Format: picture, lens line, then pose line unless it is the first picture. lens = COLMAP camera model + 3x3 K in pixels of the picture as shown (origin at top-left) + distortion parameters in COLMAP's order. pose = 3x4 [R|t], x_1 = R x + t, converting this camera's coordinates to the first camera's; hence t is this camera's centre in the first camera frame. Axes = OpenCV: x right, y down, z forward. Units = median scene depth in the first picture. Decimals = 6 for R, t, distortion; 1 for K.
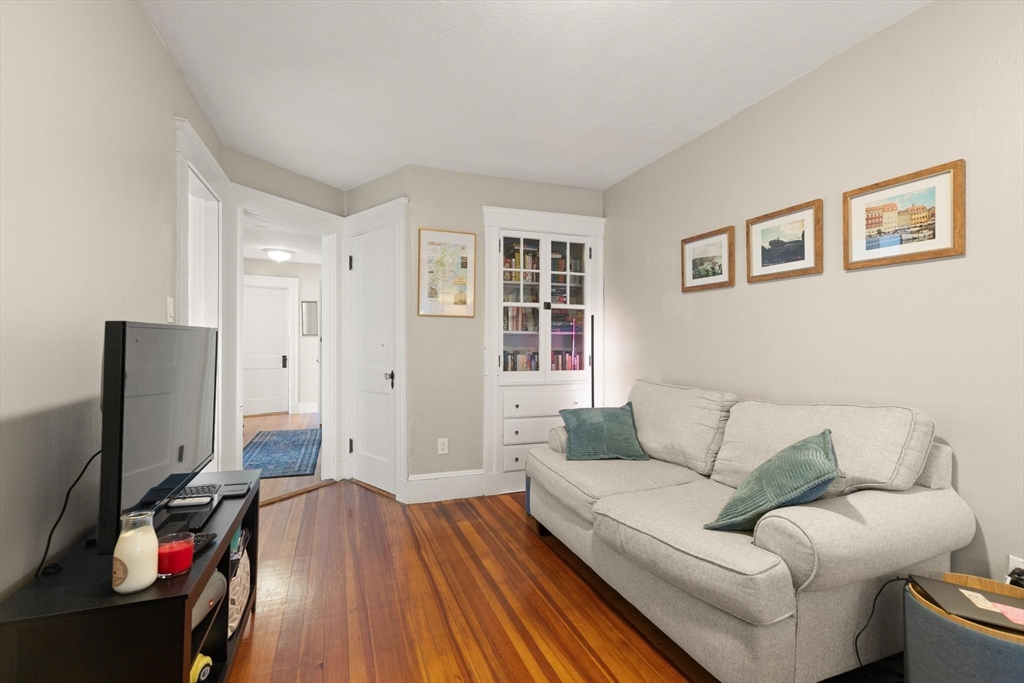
lens RADIAL K [[469.4, 0, 514.4], [0, 469.4, 332.9], [0, 0, 1]] dist [0.029810, 0.000118]
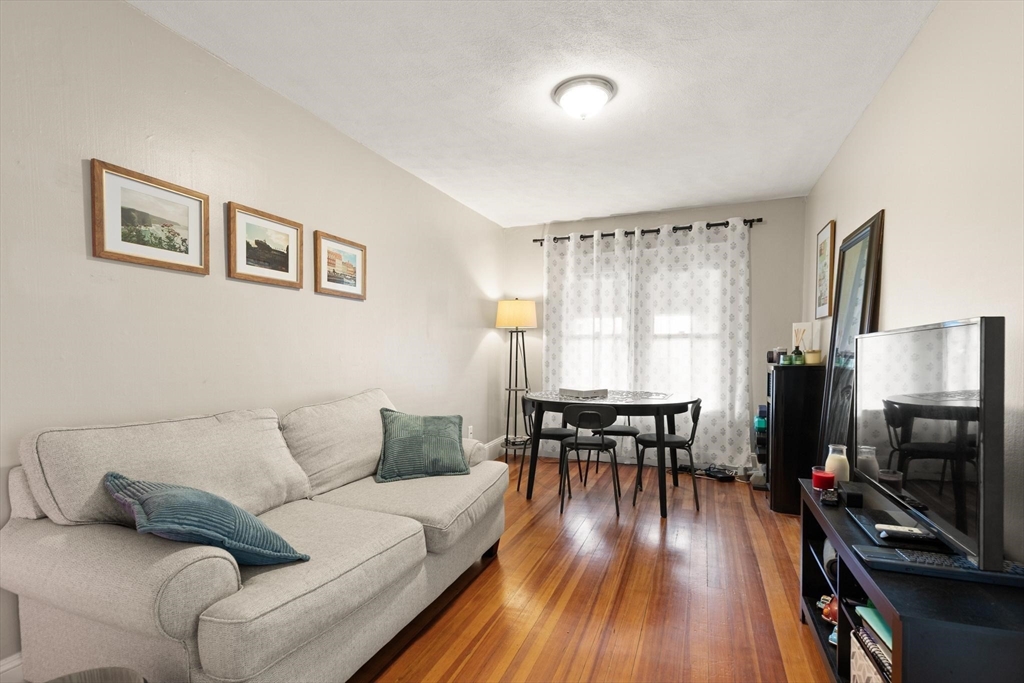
lens RADIAL K [[469.4, 0, 523.9], [0, 469.4, 370.4], [0, 0, 1]] dist [0.029810, 0.000118]
pose [[-0.742431, -0.022283, 0.669551, -0.497119], [-0.007225, 0.999655, 0.025257, 0.036137], [-0.669883, 0.013913, -0.742336, 1.390905]]
